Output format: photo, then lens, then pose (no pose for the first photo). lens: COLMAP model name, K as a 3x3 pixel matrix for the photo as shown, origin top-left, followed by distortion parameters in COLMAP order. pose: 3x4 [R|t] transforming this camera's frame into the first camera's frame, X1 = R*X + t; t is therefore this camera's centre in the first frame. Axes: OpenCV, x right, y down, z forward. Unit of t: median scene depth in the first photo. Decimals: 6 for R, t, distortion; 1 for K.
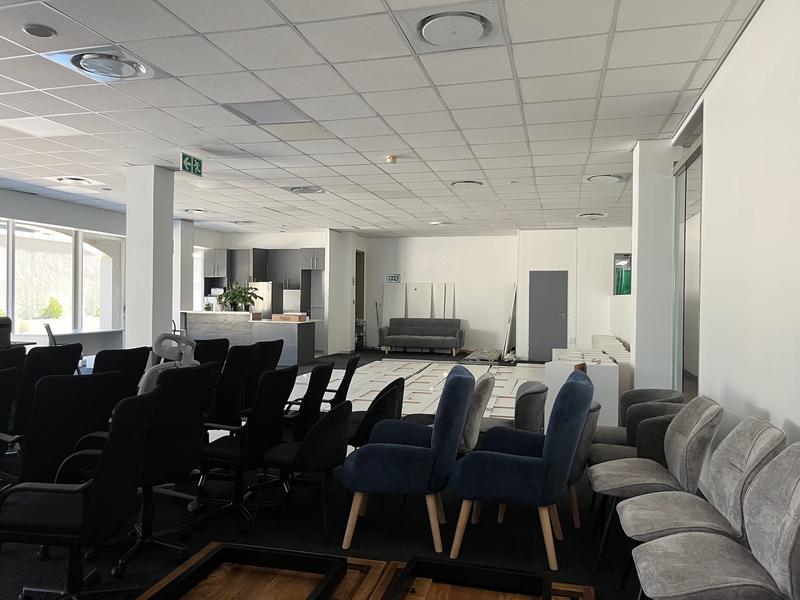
lens RADIAL K [[604.8, 0, 392.6], [0, 604.8, 304.4], [0, 0, 1]] dist [0.065584, -0.097202]
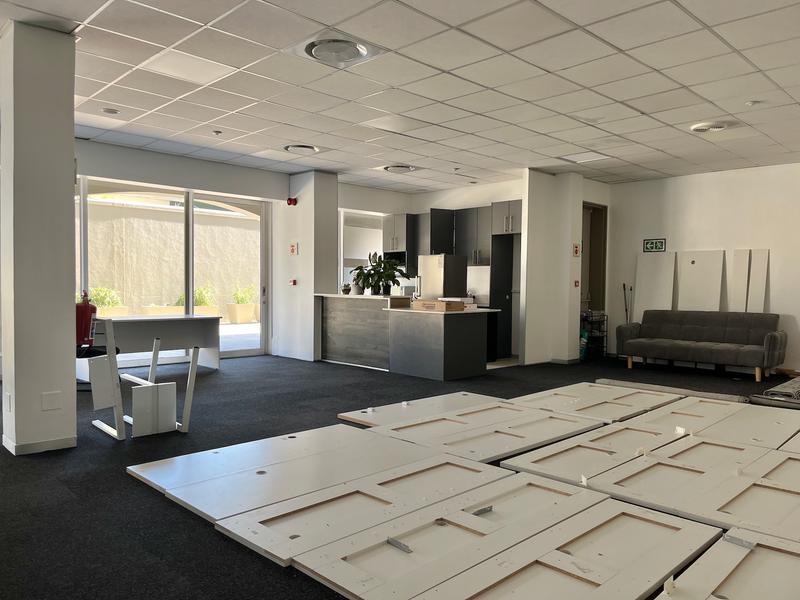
lens RADIAL K [[604.8, 0, 392.6], [0, 604.8, 304.4], [0, 0, 1]] dist [0.065584, -0.097202]
pose [[0.859929, 0.014220, -0.510216, 0.098678], [-0.006709, 0.999840, 0.016559, 0.009277], [0.510370, -0.010817, 0.859887, 0.357783]]
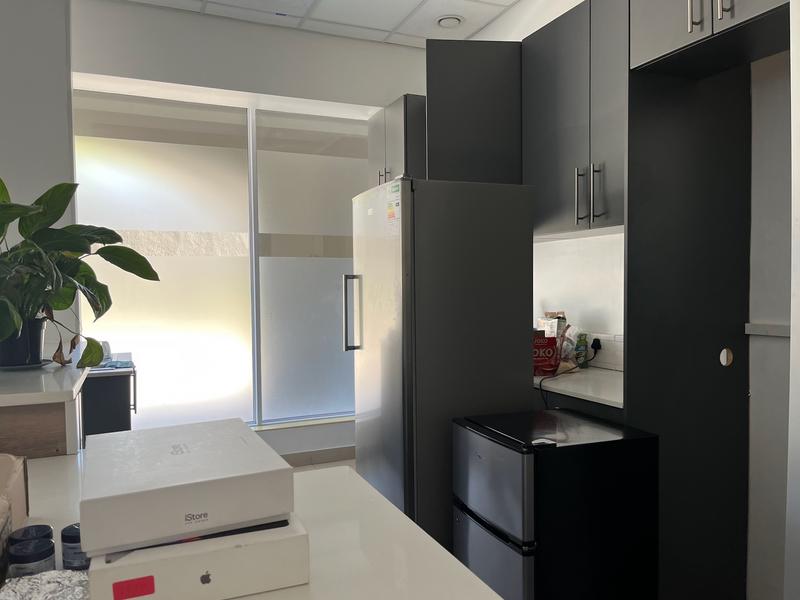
lens RADIAL K [[604.8, 0, 392.6], [0, 604.8, 304.4], [0, 0, 1]] dist [0.065584, -0.097202]
pose [[0.614625, 0.010542, -0.788749, -0.070502], [0.008680, 0.999760, 0.020127, -0.006043], [0.788771, -0.019217, 0.614386, 0.856943]]
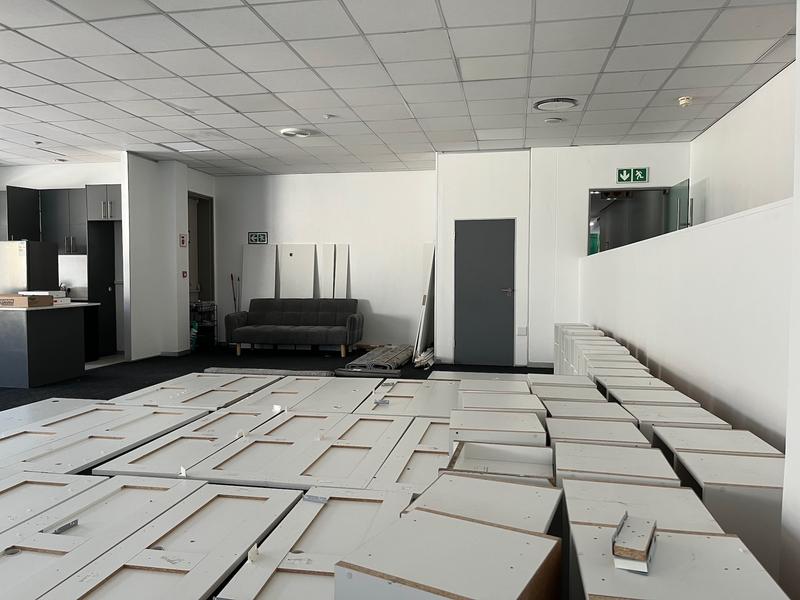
lens RADIAL K [[604.8, 0, 392.6], [0, 604.8, 304.4], [0, 0, 1]] dist [0.065584, -0.097202]
pose [[0.997394, -0.012671, 0.071030, 0.109238], [0.010281, 0.999372, 0.033919, 0.008816], [-0.071415, -0.033101, 0.996897, 0.358586]]
